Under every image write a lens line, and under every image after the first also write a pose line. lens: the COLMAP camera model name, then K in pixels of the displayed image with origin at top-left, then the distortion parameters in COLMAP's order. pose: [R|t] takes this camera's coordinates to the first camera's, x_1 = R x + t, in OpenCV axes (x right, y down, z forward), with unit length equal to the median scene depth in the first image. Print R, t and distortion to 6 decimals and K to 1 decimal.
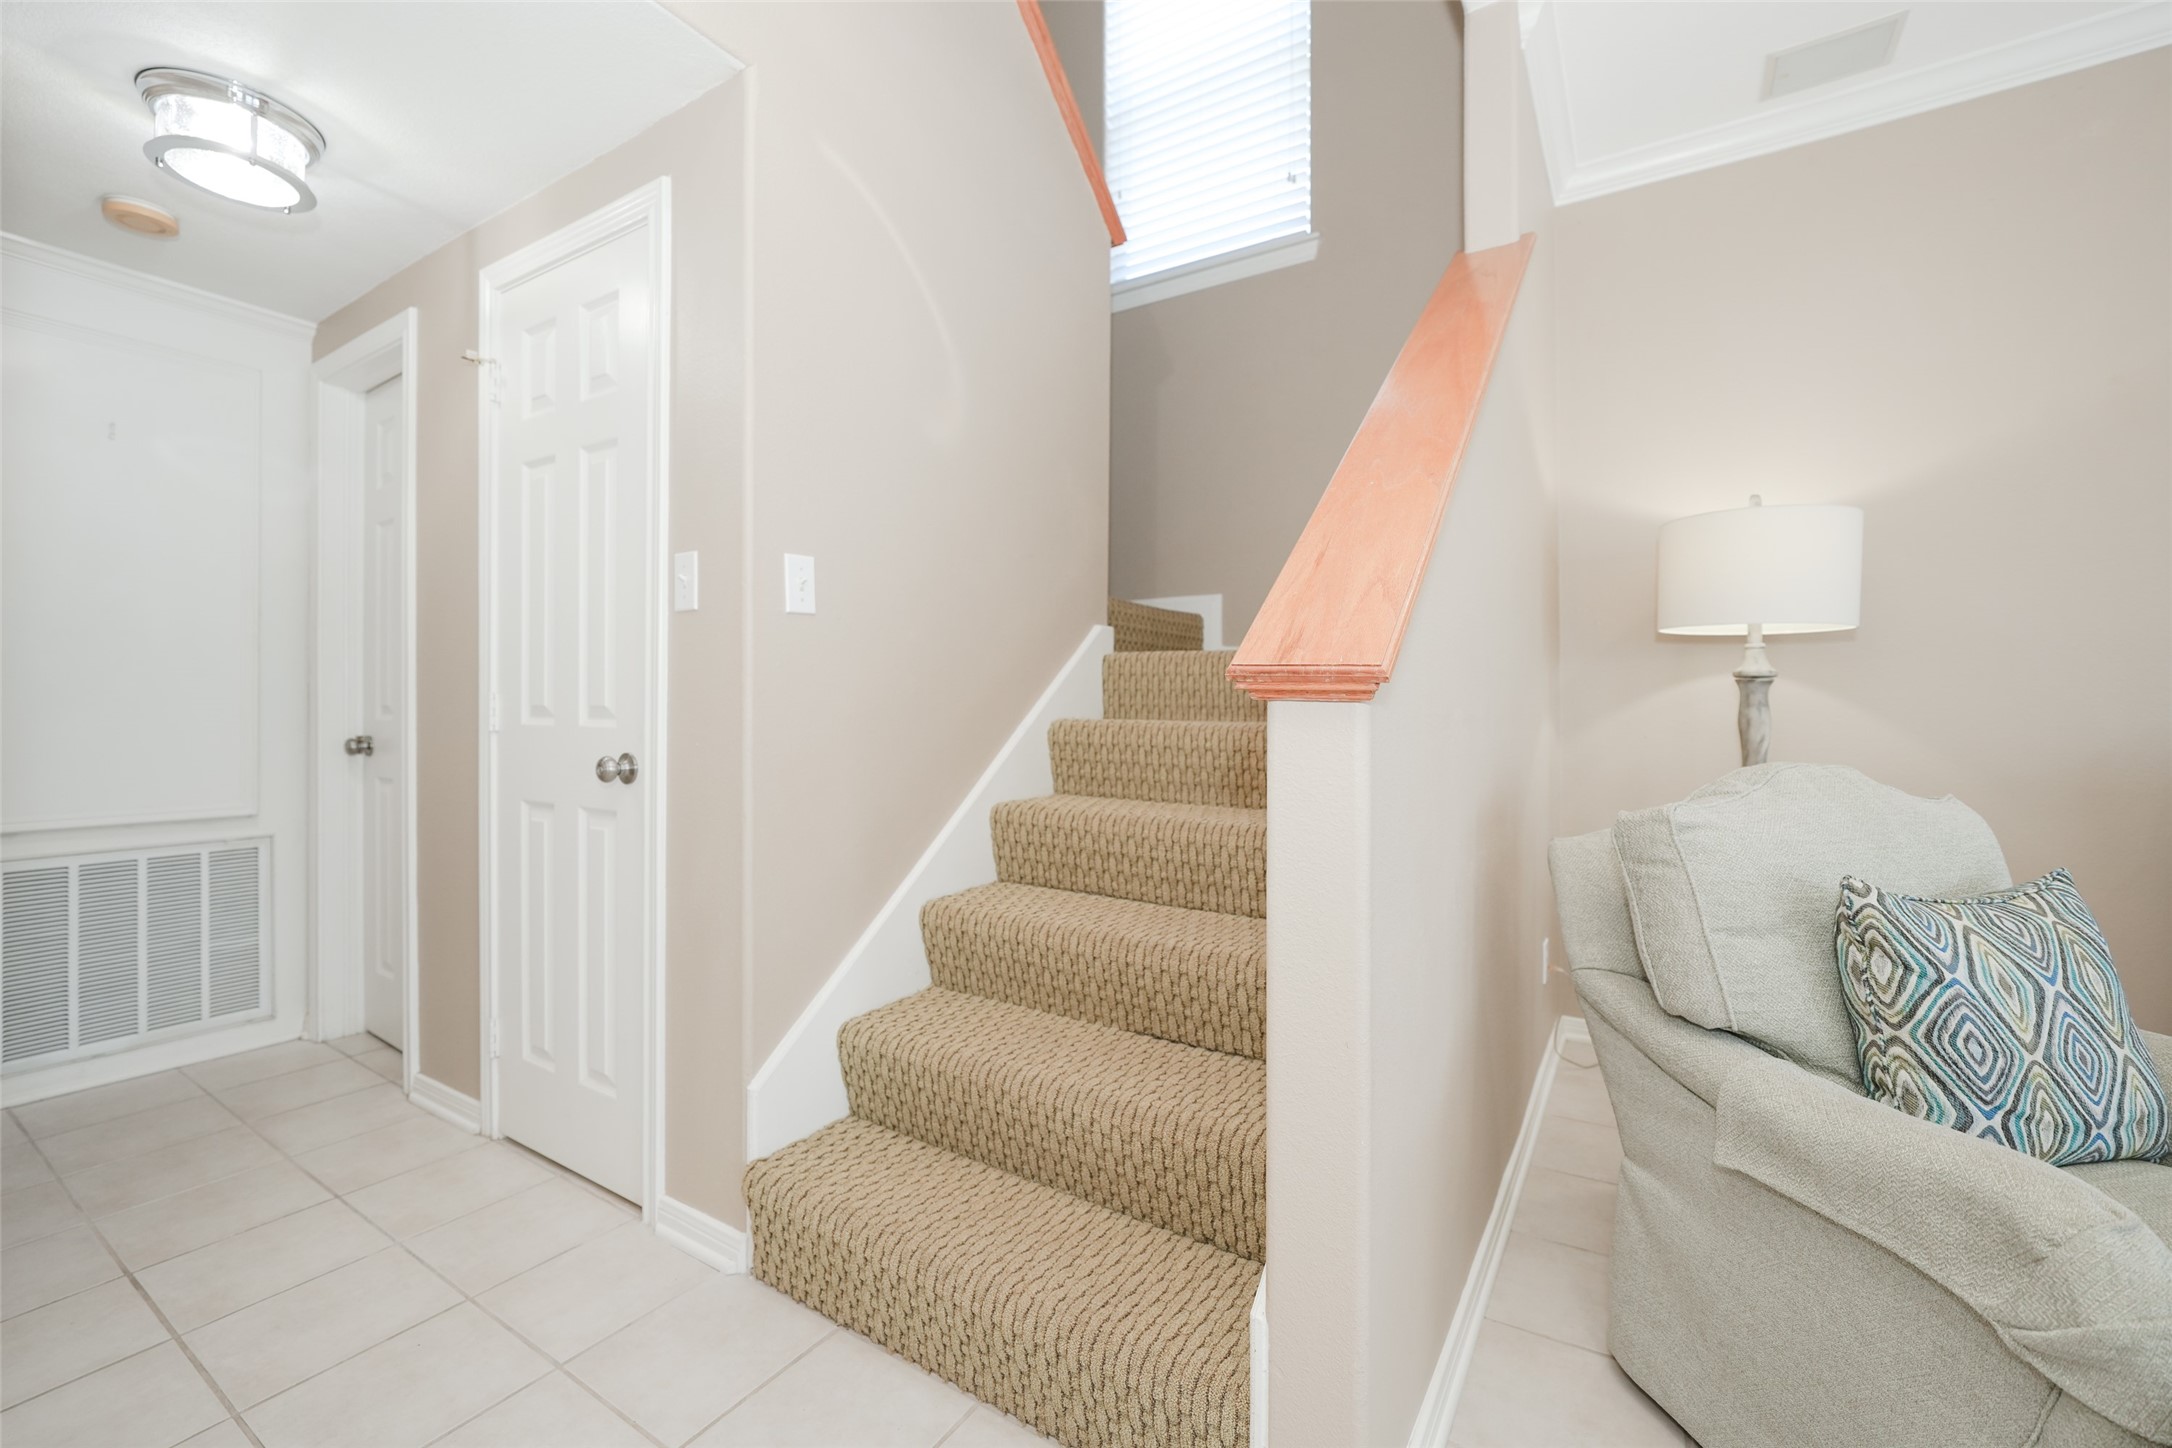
lens RADIAL K [[889.2, 0, 1081.1], [0, 889.2, 703.6], [0, 0, 1]] dist [0.014087, 0.000004]
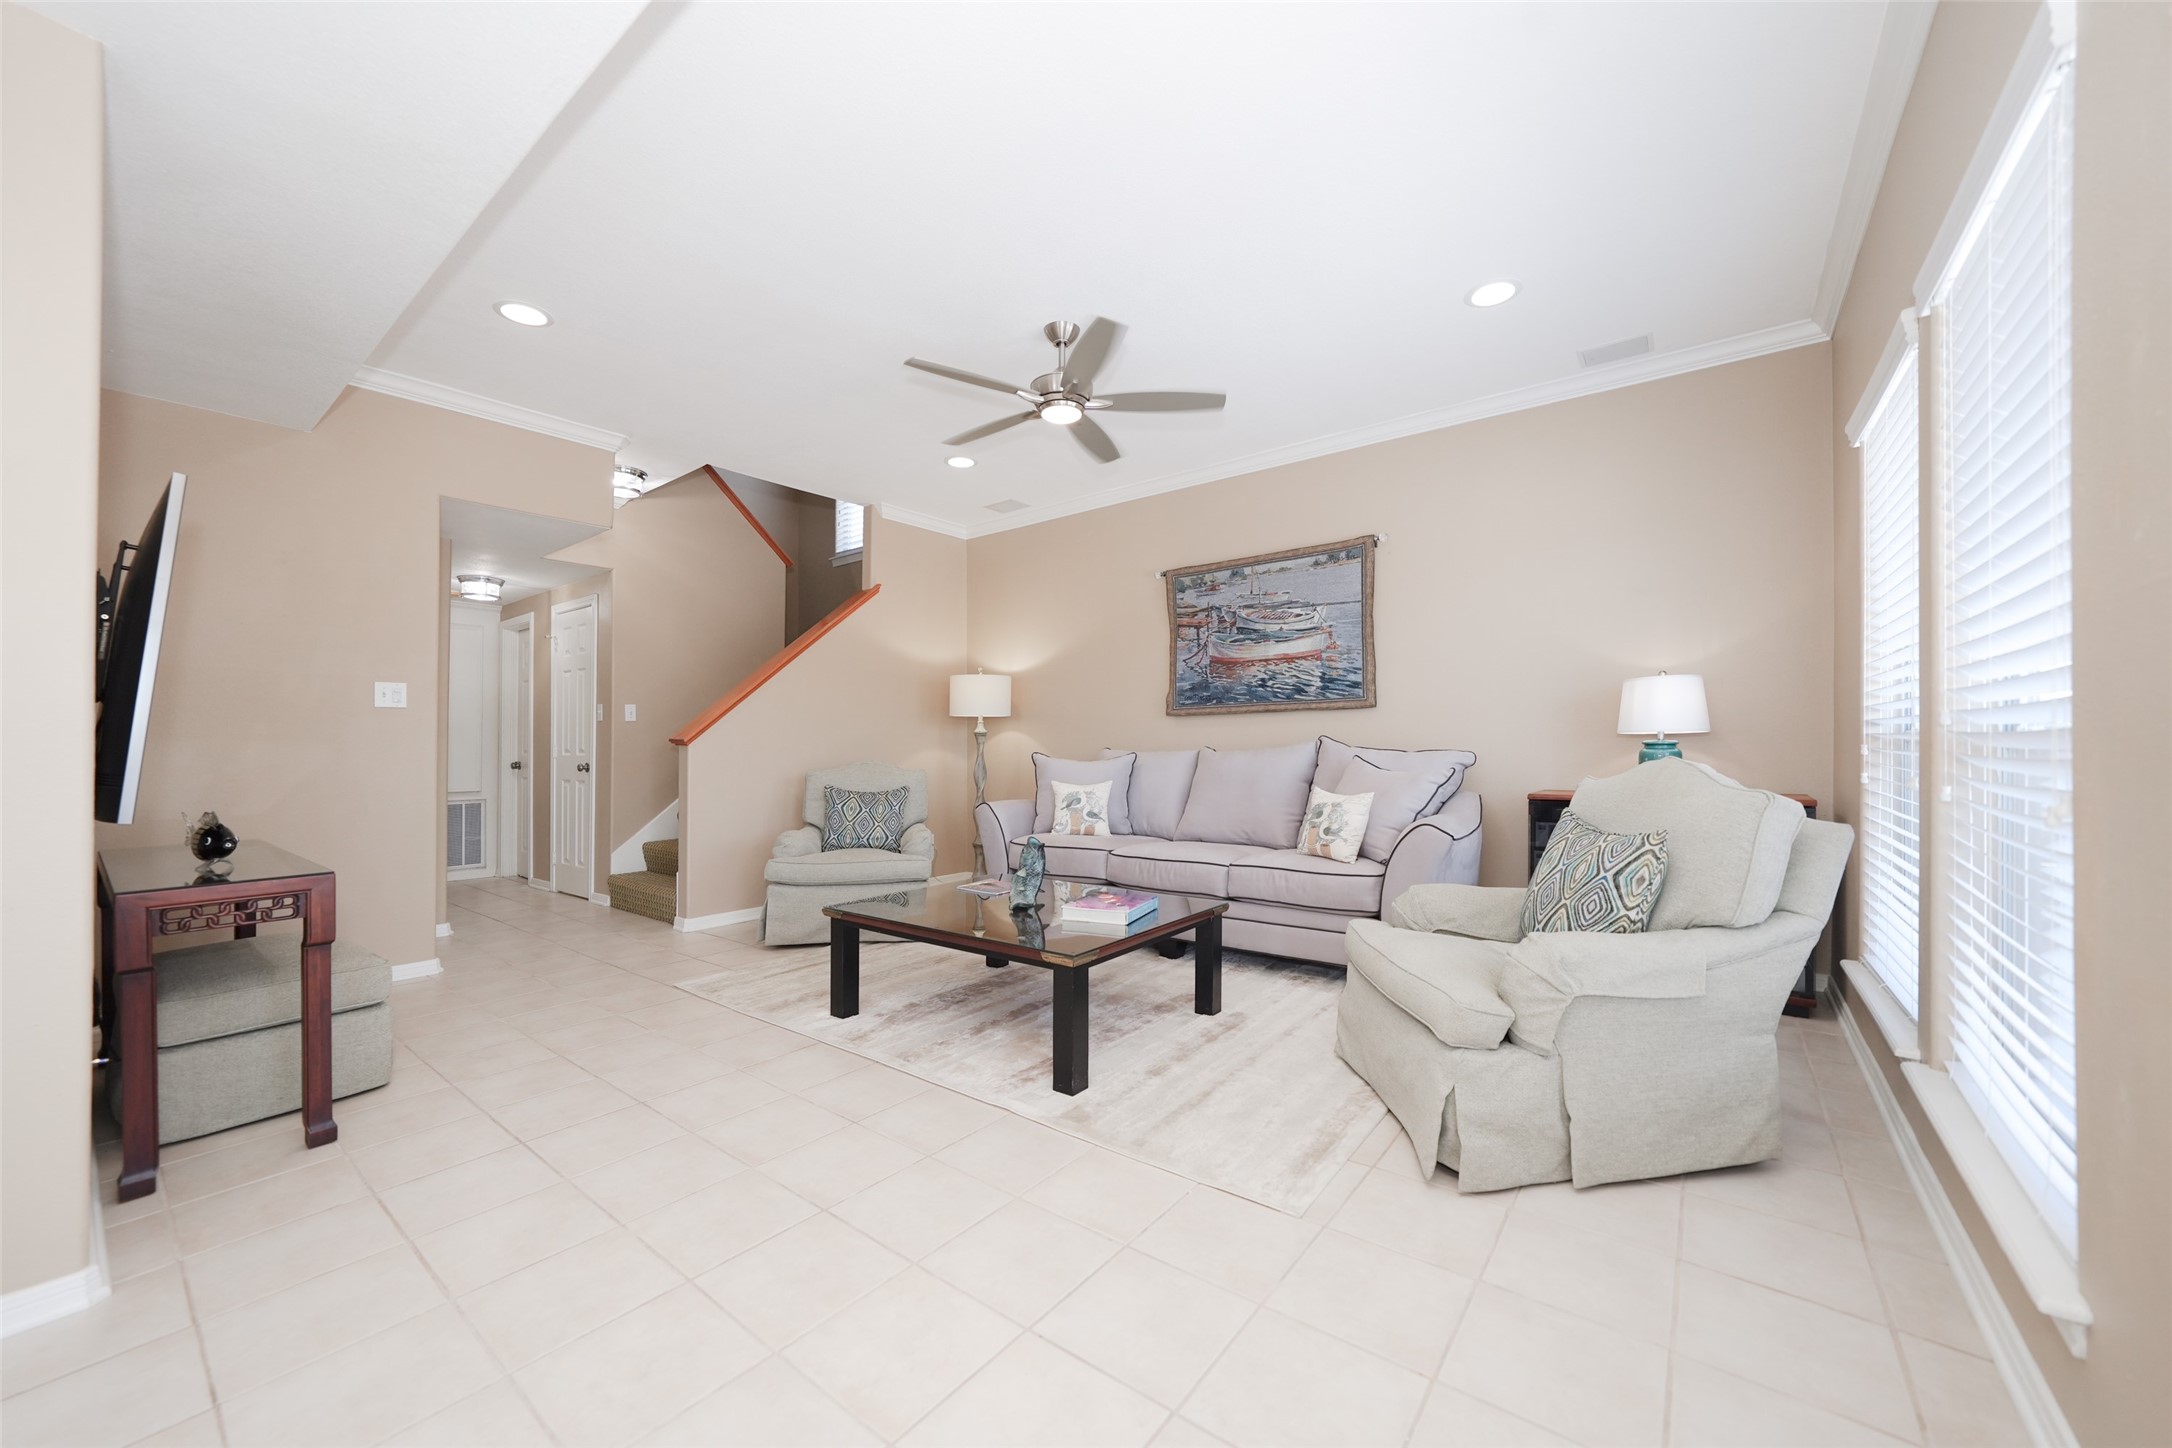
lens RADIAL K [[814.0, 0, 1086.0], [0, 814.0, 724.0], [0, 0, 1]] dist [-0.009973, 0.000054]
pose [[0.996625, -0.007170, -0.081771, 1.232600], [0.006029, 0.999881, -0.014193, -0.028714], [0.081863, 0.013652, 0.996550, -1.433493]]
